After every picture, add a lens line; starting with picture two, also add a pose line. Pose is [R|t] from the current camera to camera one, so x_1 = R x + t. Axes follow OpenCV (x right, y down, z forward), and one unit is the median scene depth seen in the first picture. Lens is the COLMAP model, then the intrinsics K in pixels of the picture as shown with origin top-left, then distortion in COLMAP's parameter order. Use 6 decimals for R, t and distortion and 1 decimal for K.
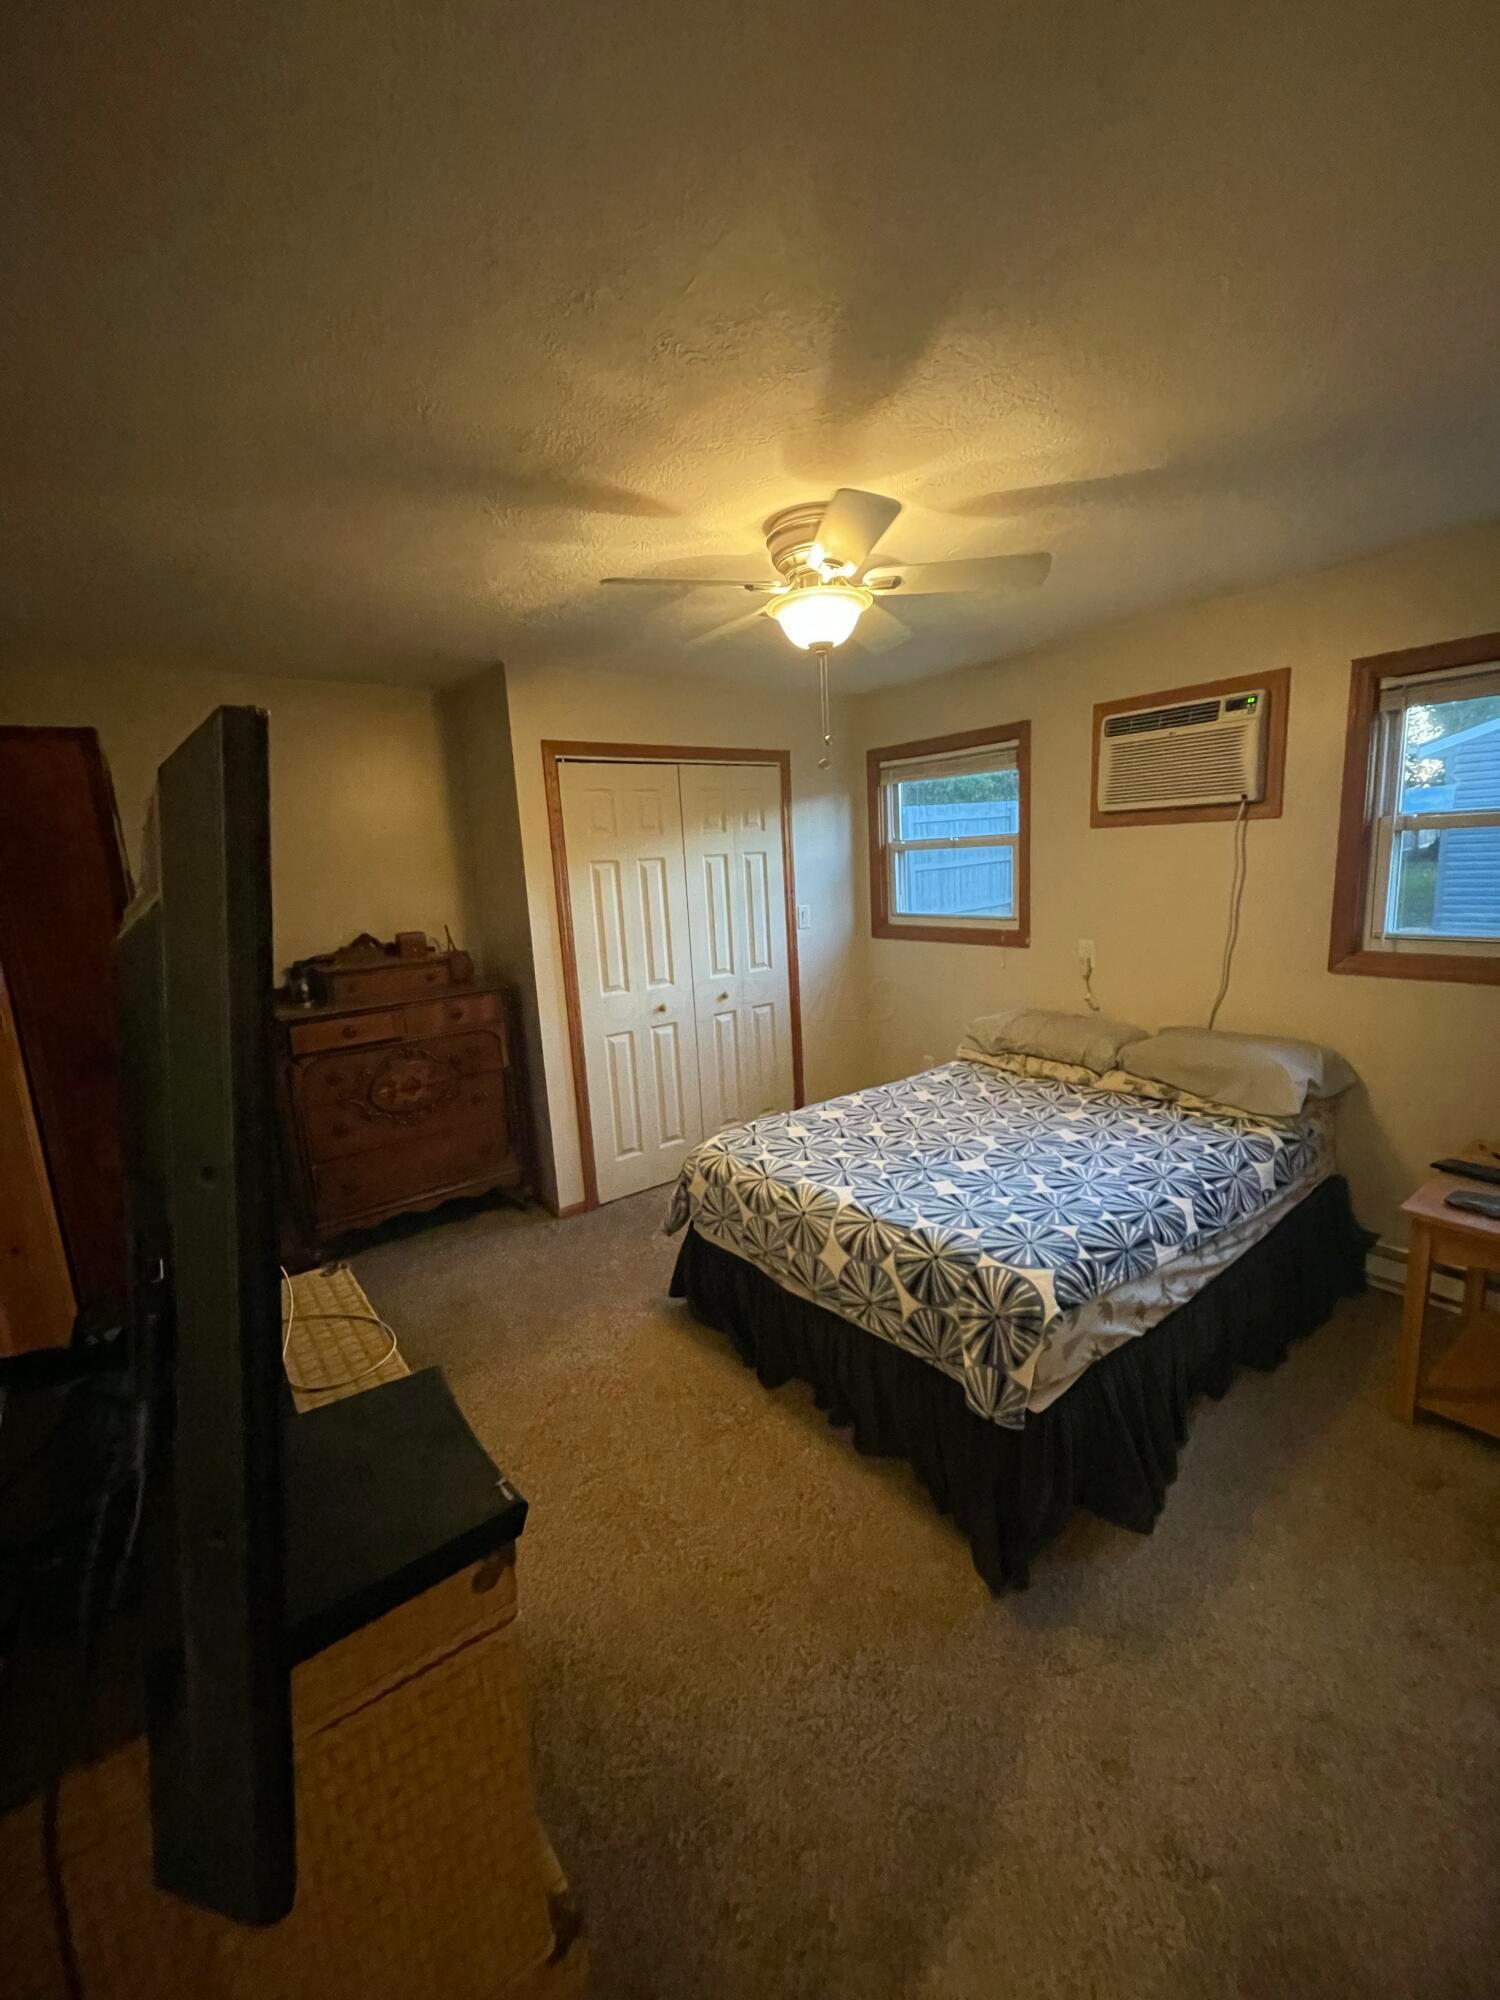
lens RADIAL K [[803.8, 0, 748.8], [0, 803.8, 999.8], [0, 0, 1]] dist [-0.000327, -0.000567]
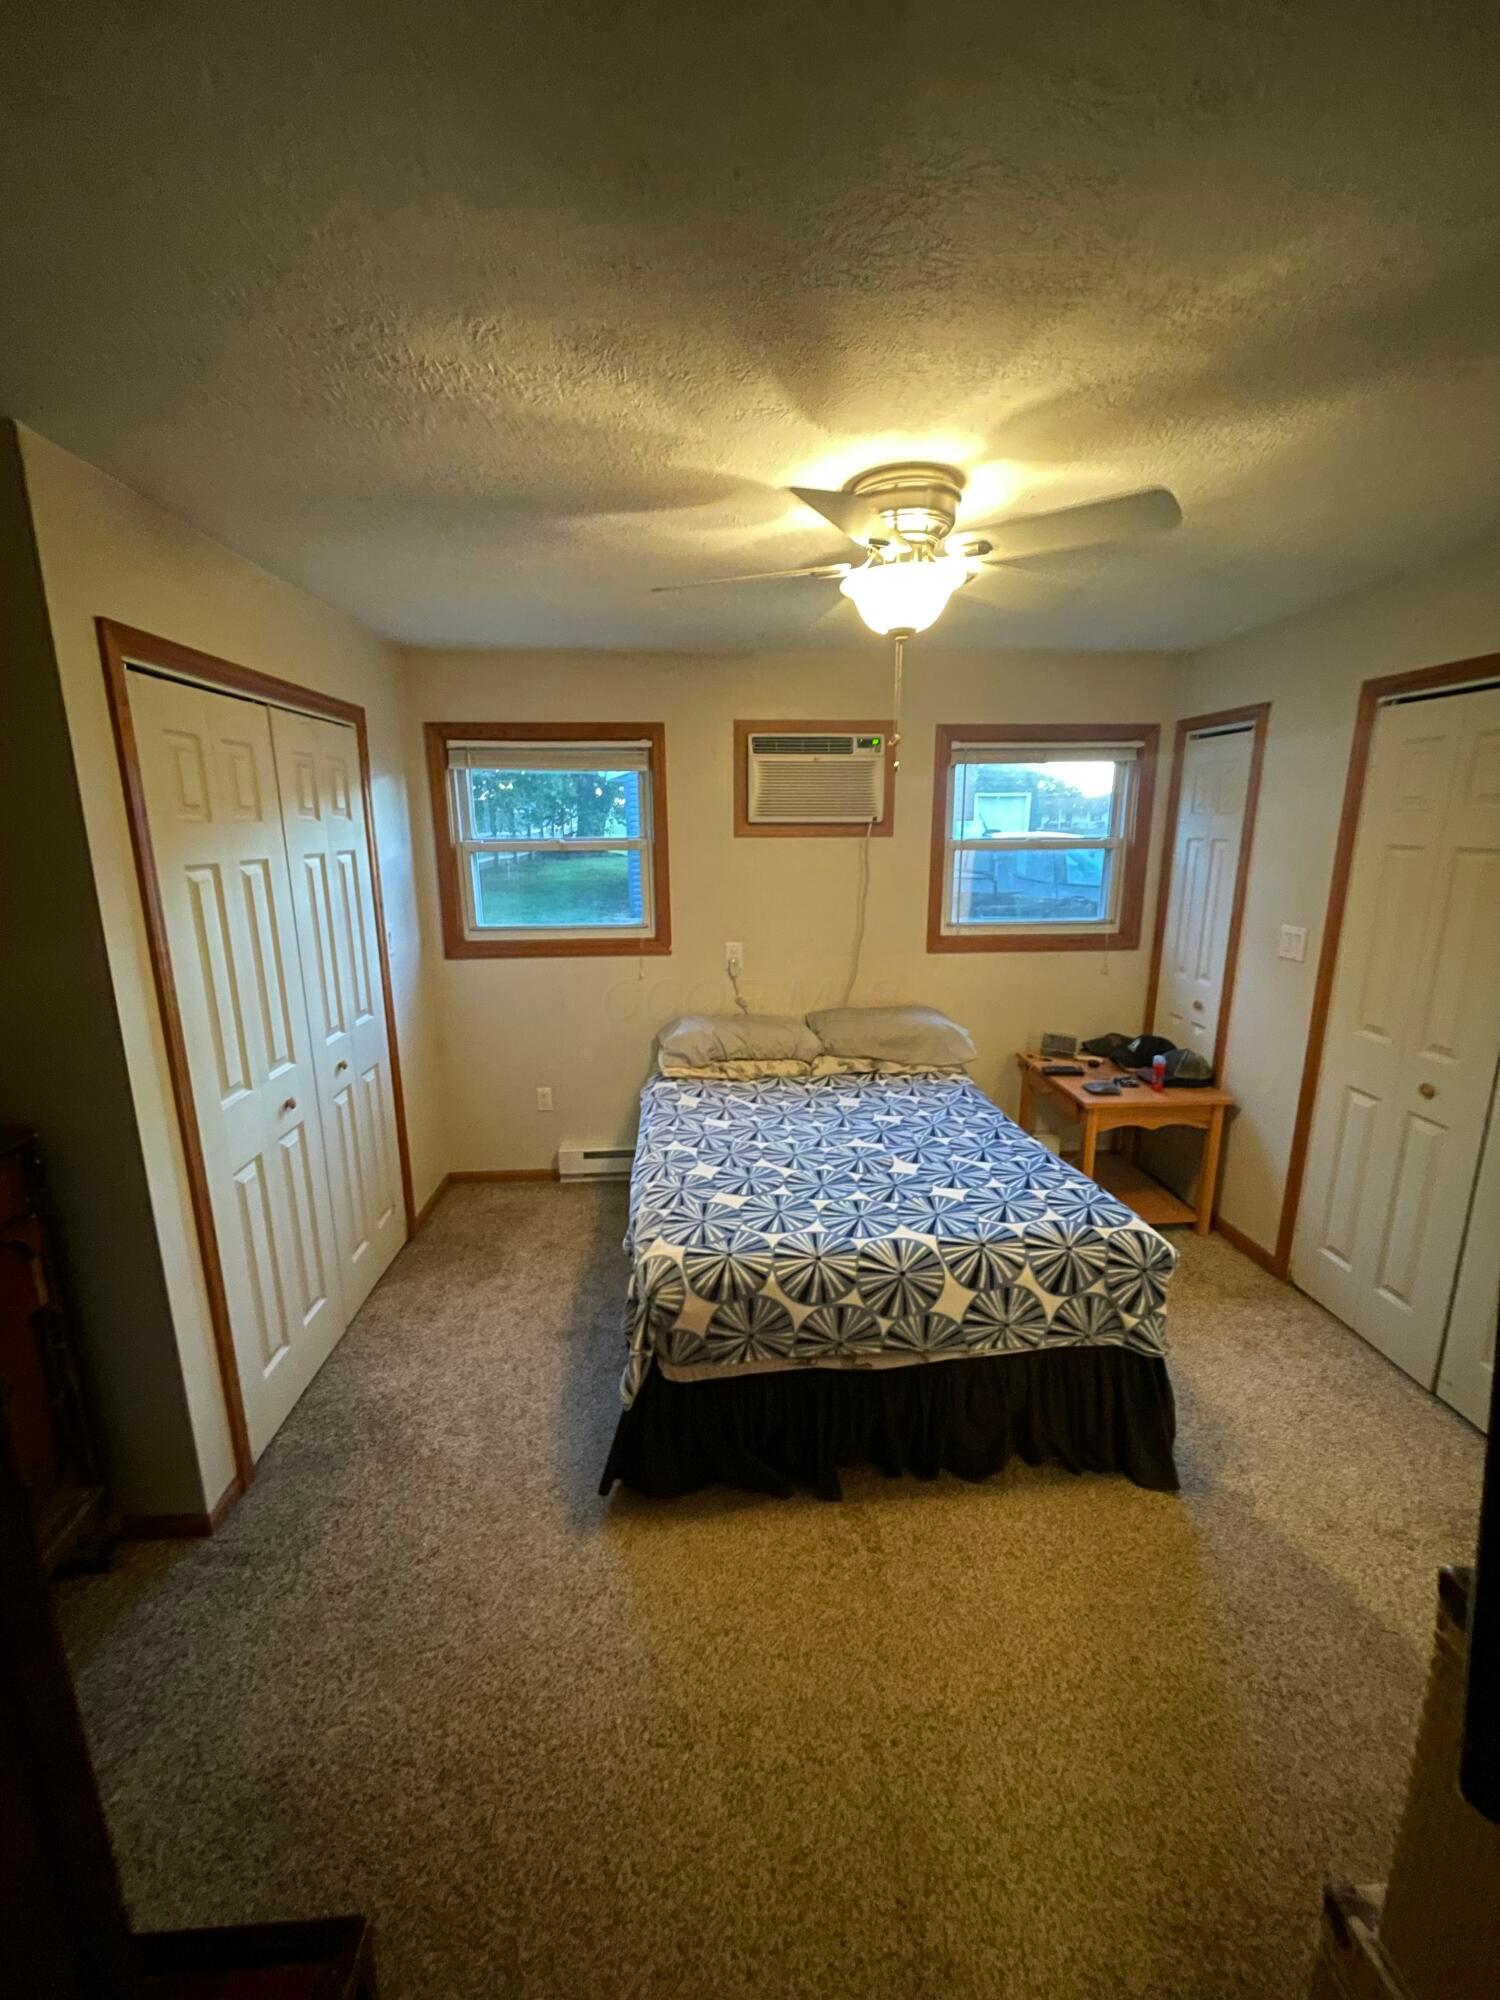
lens RADIAL K [[804.8, 0, 748.3], [0, 804.8, 1000.6], [0, 0, 1]] dist [-0.000701, -0.000641]
pose [[0.544061, -0.133769, 0.828314, -0.599611], [0.127331, 0.988939, 0.076074, -0.101228], [-0.829328, 0.064081, 0.555076, 0.524264]]
